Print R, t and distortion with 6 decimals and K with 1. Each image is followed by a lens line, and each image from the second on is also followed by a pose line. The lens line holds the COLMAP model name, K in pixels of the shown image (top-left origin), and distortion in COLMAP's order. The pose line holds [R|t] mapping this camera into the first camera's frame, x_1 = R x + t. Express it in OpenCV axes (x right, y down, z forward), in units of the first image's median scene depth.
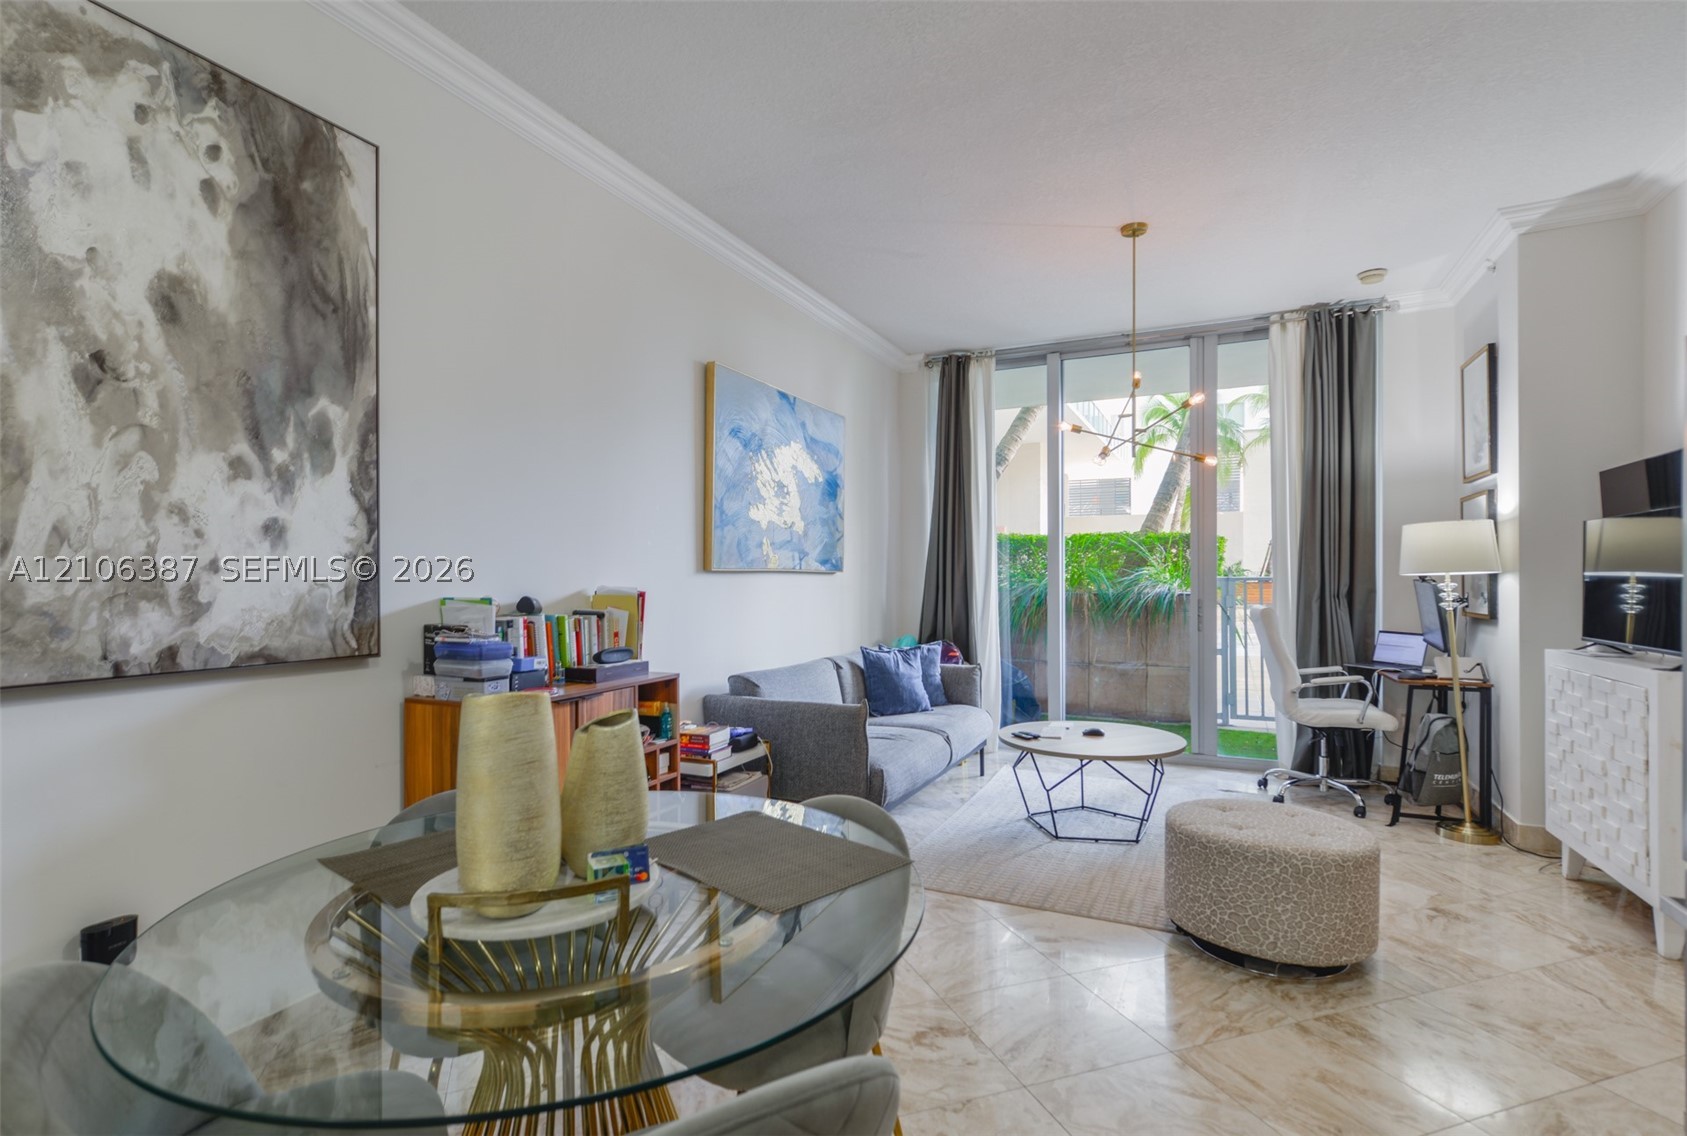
lens RADIAL K [[827.2, 0, 834.3], [0, 827.2, 575.8], [0, 0, 1]] dist [0.013373, -0.001315]
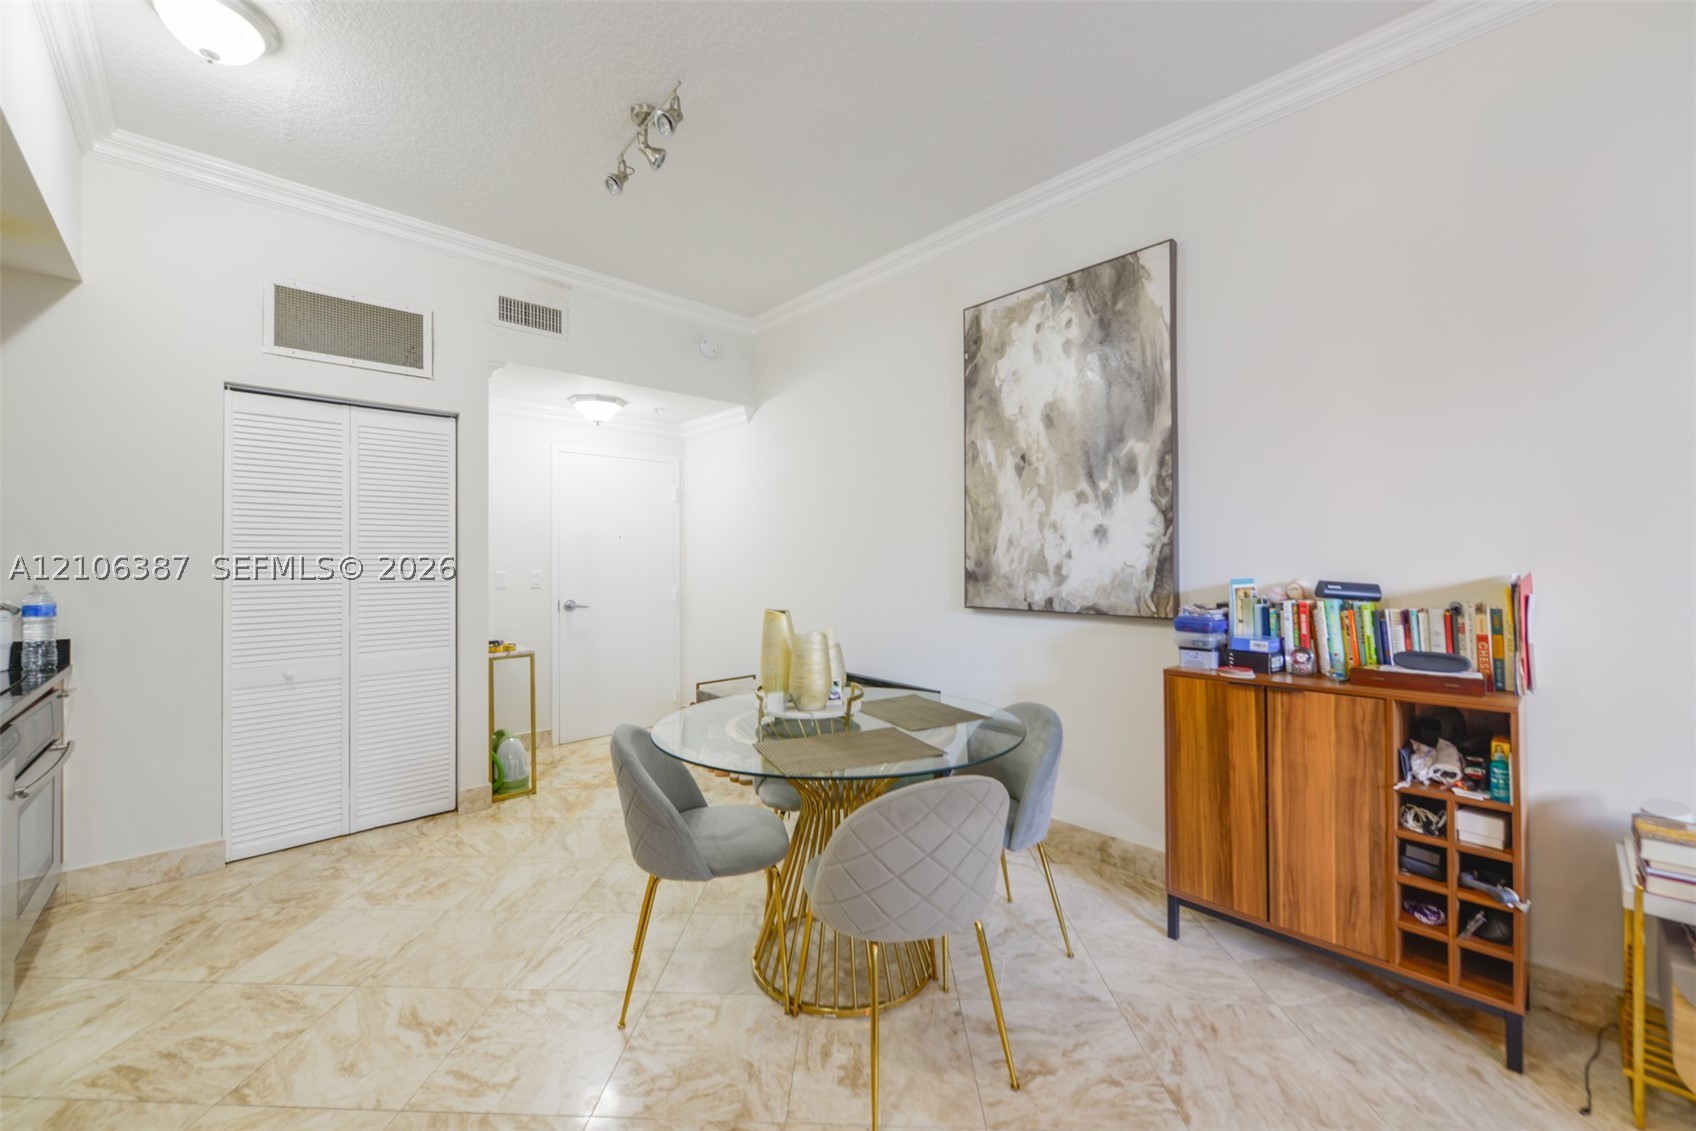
lens RADIAL K [[673.1, 0, 838.2], [0, 673.1, 560.1], [0, 0, 1]] dist [-0.000407, -0.001174]
pose [[-0.374076, 0.000204, -0.927398, 0.381608], [0.005603, 0.999982, -0.002040, -0.000130], [0.927381, -0.005959, -0.374071, 0.528986]]
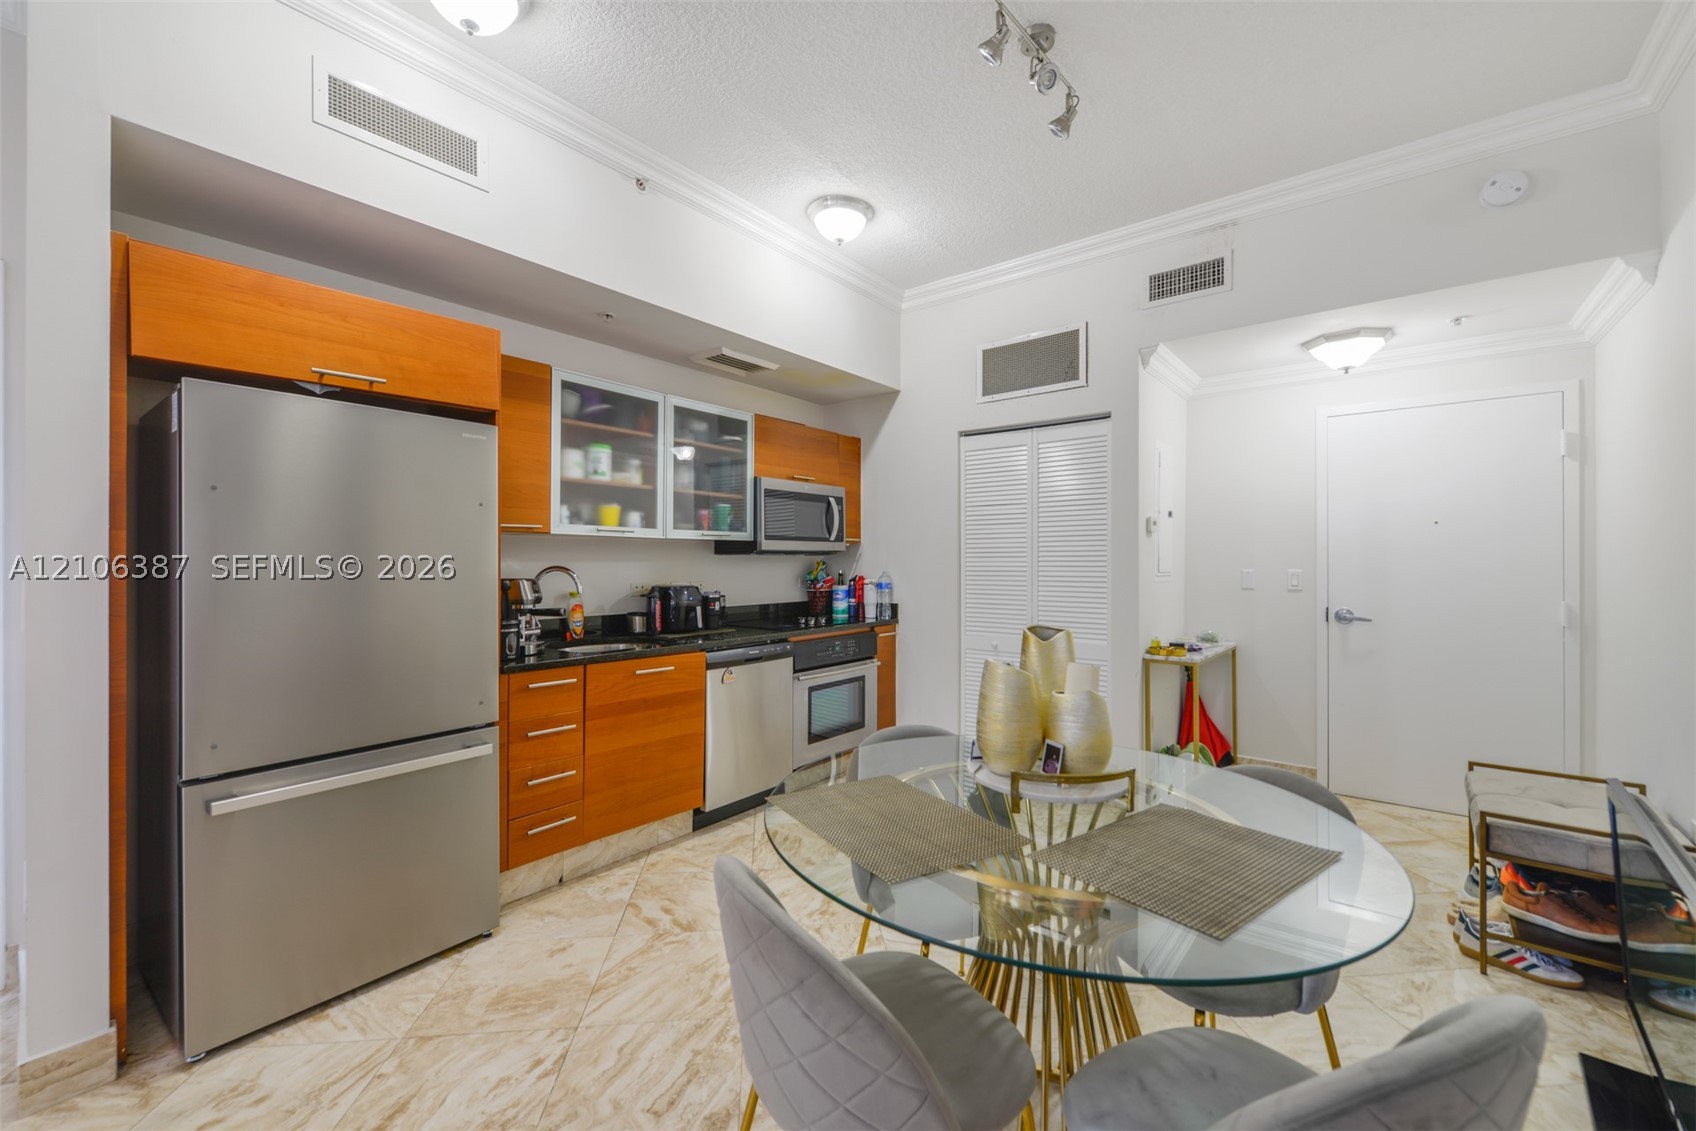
lens RADIAL K [[673.1, 0, 838.2], [0, 673.1, 560.1], [0, 0, 1]] dist [-0.000407, -0.001174]
pose [[-0.971450, 0.001574, 0.237241, -0.085814], [0.001494, 0.999999, -0.000517, -0.000027], [-0.237241, -0.000148, -0.971451, 0.687015]]
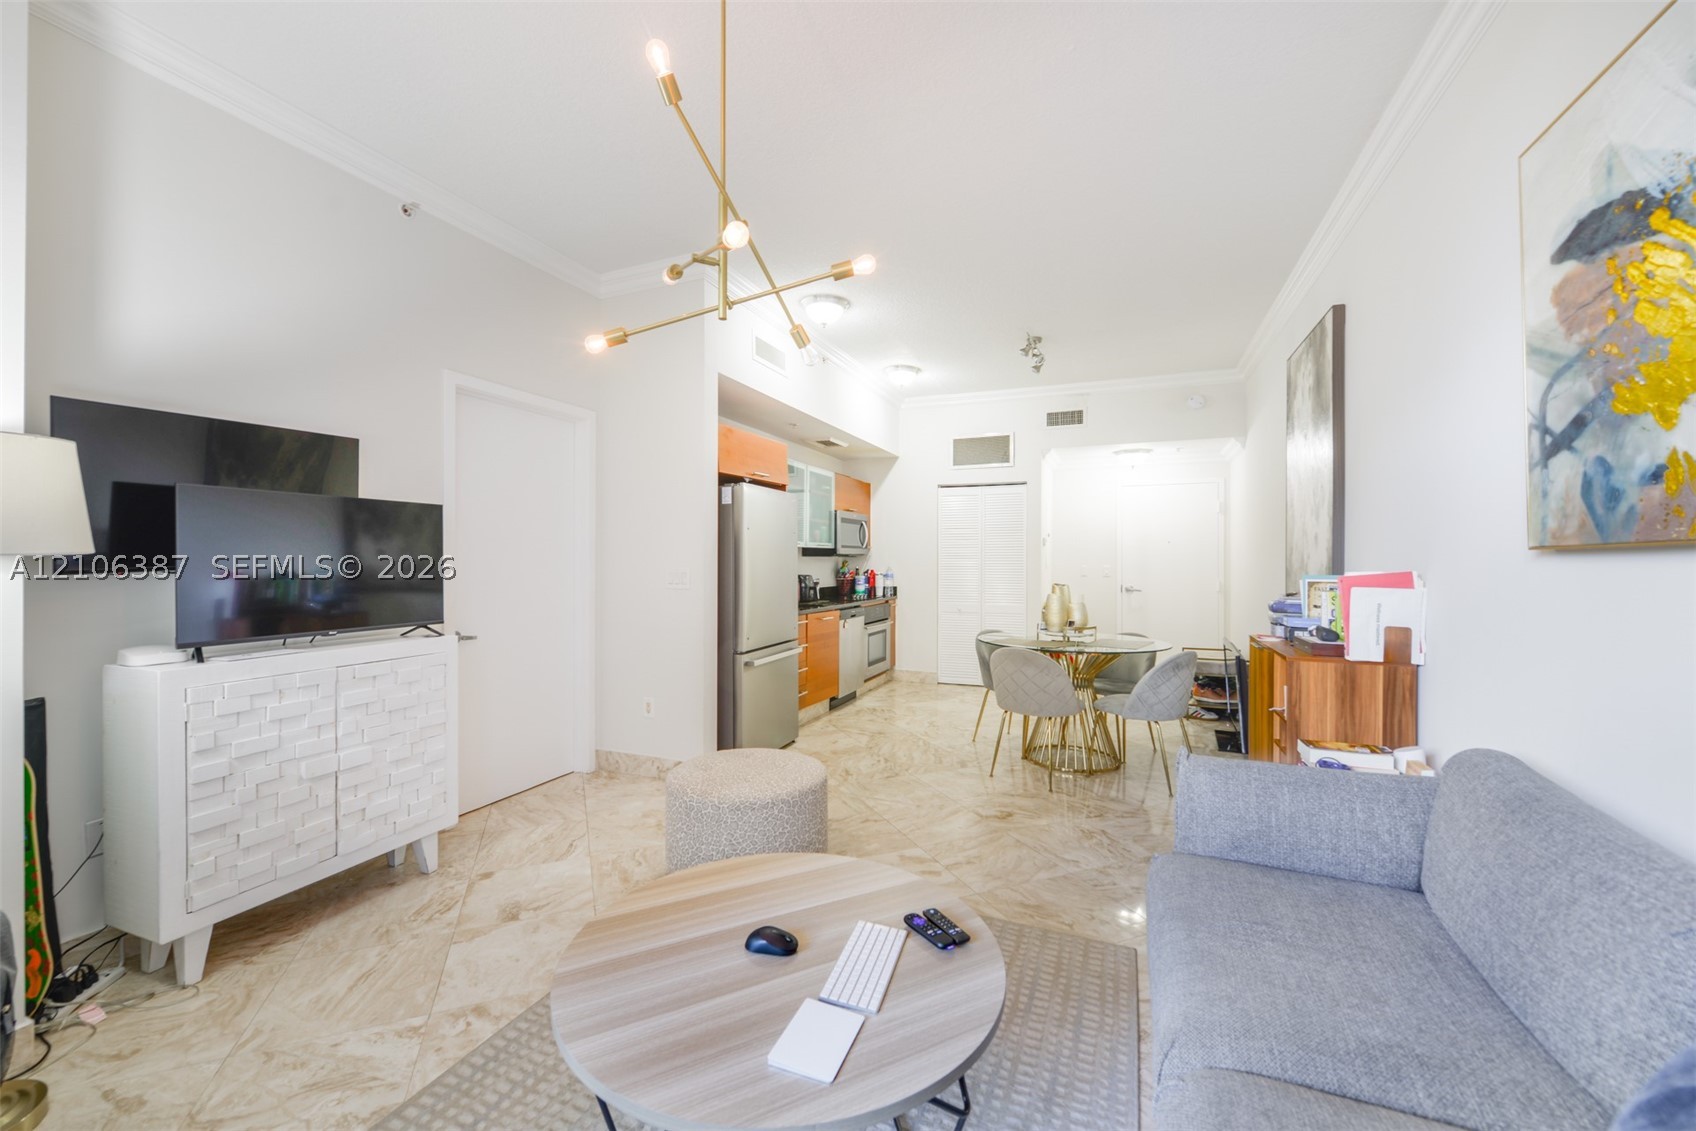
lens RADIAL K [[673.1, 0, 838.2], [0, 673.1, 560.1], [0, 0, 1]] dist [-0.000407, -0.001174]
pose [[-0.999013, -0.000848, -0.044418, 0.300881], [-0.000849, 1.000000, 0.000009, 0.000264], [0.044418, 0.000047, -0.999013, 1.360600]]
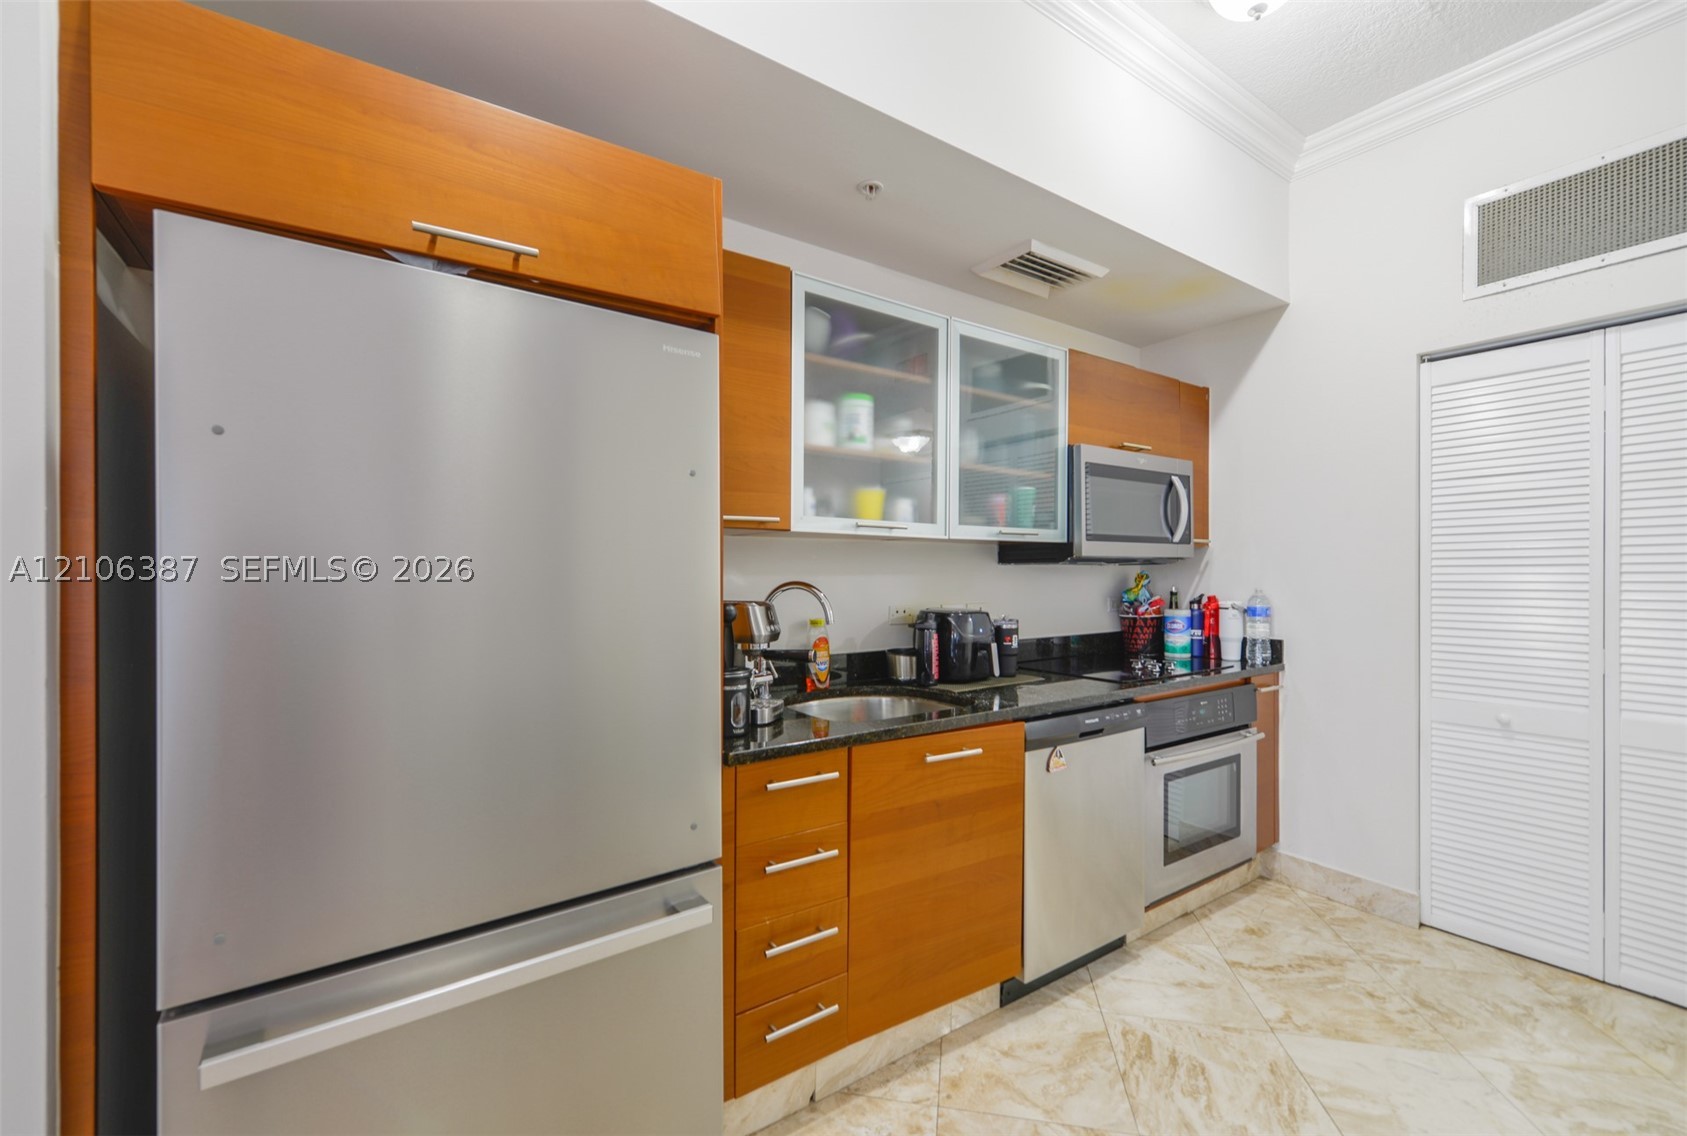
lens RADIAL K [[698.1, 0, 833.0], [0, 698.1, 573.5], [0, 0, 1]] dist [0.006885, -0.000127]
pose [[-0.863785, 0.002475, 0.503854, 0.108948], [0.002981, 0.999996, 0.000199, -0.000039], [-0.503851, 0.001674, -0.863789, 0.469505]]
